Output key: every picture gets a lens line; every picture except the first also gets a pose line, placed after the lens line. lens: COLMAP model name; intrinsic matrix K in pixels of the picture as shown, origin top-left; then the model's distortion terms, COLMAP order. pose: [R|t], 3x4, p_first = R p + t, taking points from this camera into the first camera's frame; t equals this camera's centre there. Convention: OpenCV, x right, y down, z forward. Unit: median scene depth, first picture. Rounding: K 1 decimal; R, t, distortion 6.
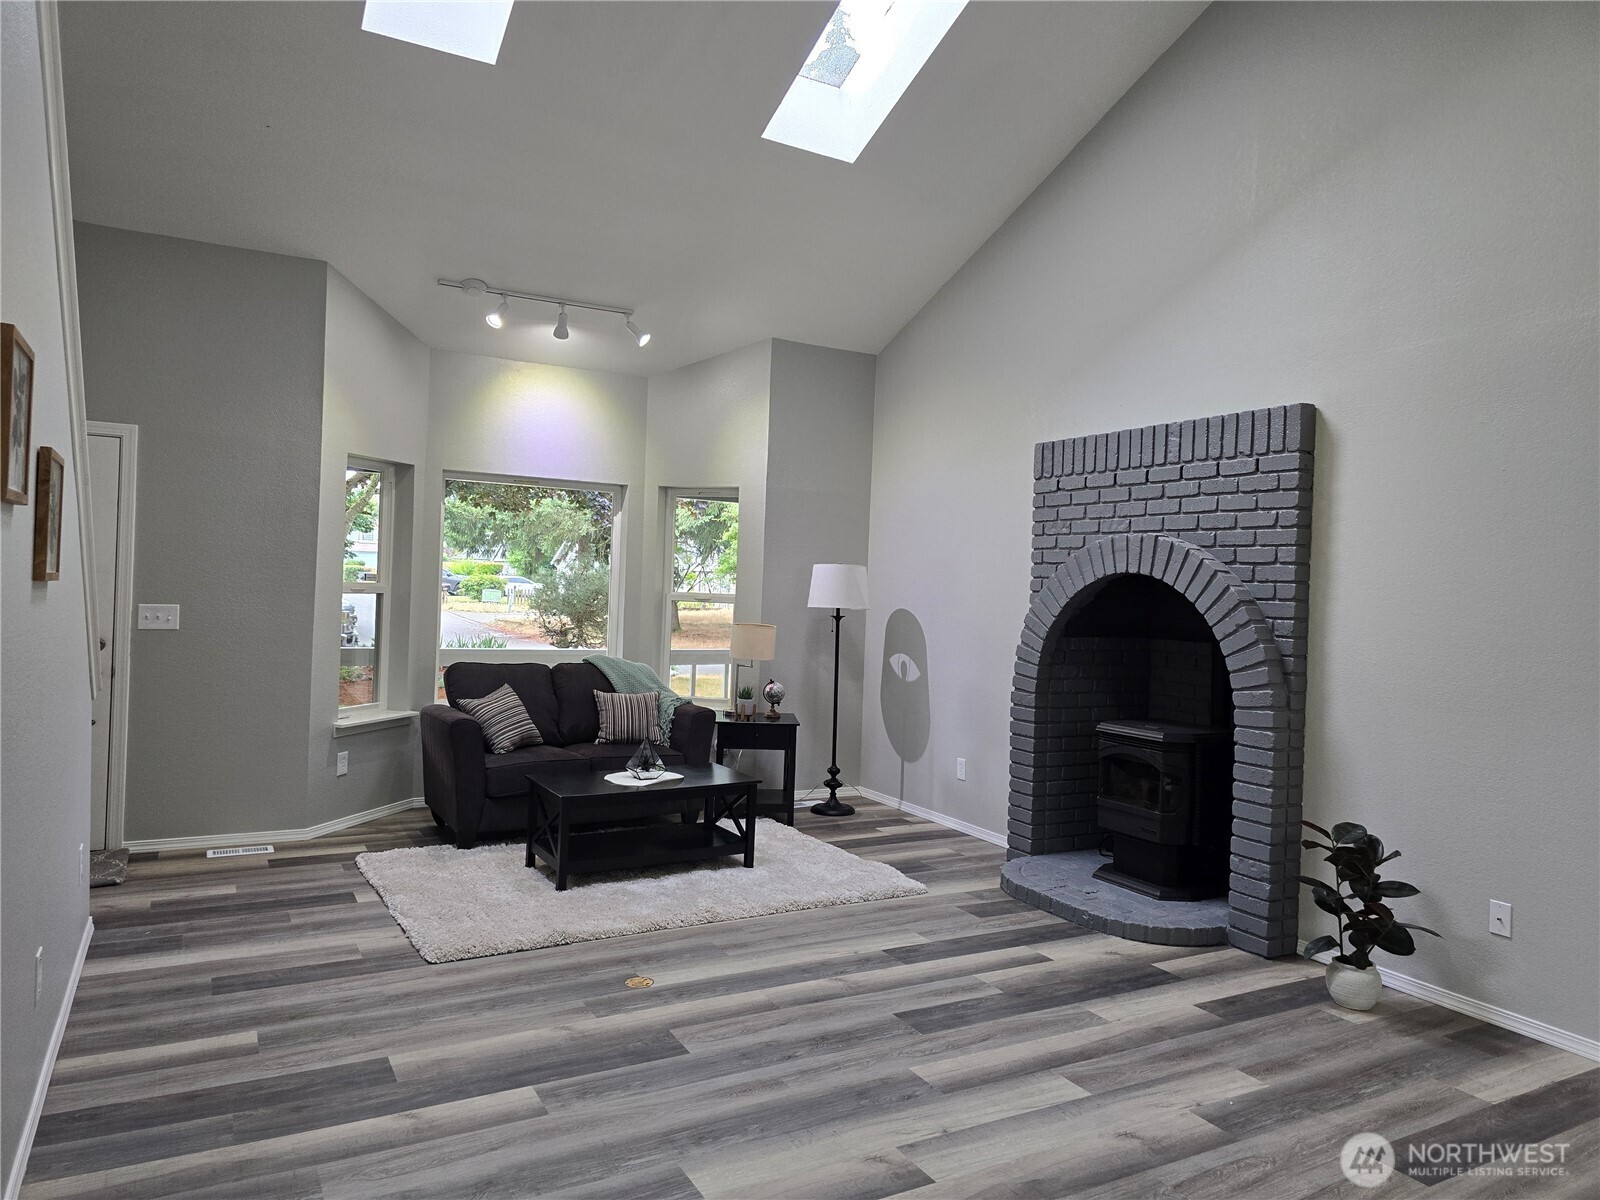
lens RADIAL K [[1079.5, 0, 800.7], [0, 1079.5, 592.1], [0, 0, 1]] dist [0.060554, -0.055916]
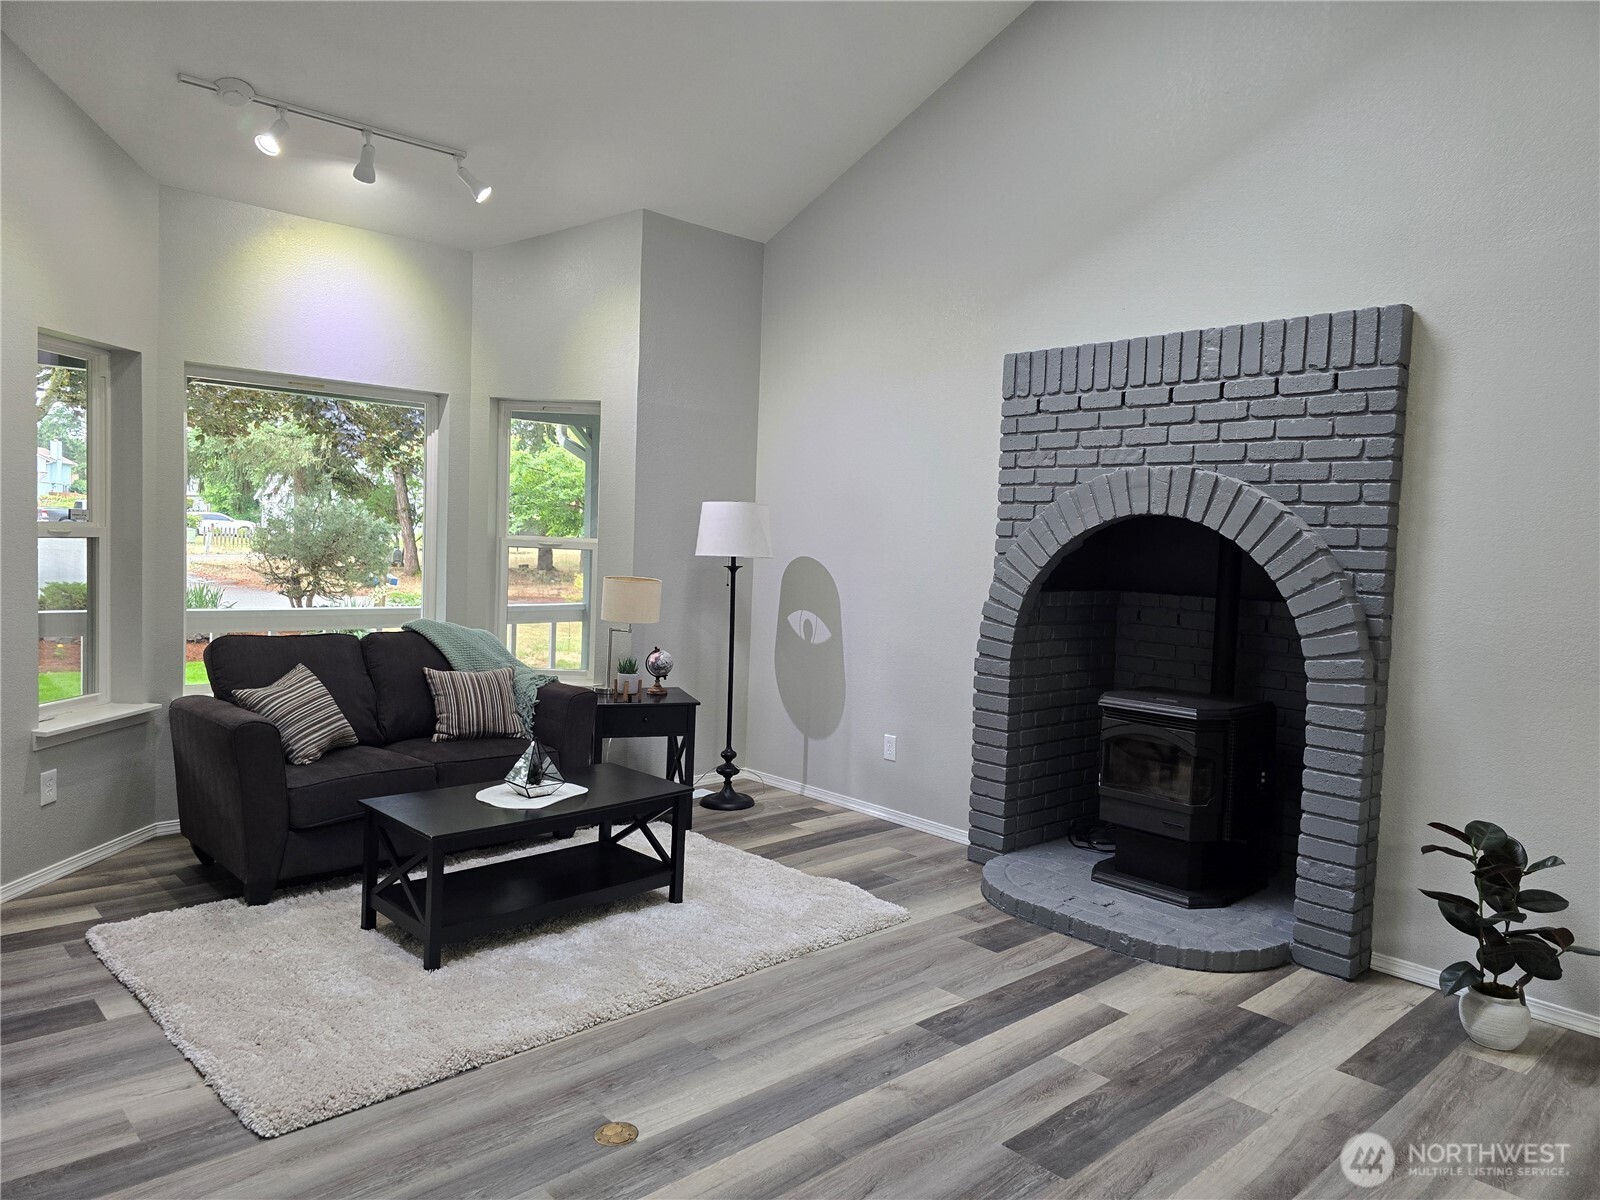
lens RADIAL K [[1079.5, 0, 802.6], [0, 1079.5, 600.8], [0, 0, 1]] dist [0.060554, -0.055916]
pose [[0.970678, -0.014639, 0.239937, -0.142998], [-0.000744, 0.997956, 0.063898, -0.004636], [-0.240382, -0.062203, 0.968683, 0.260372]]
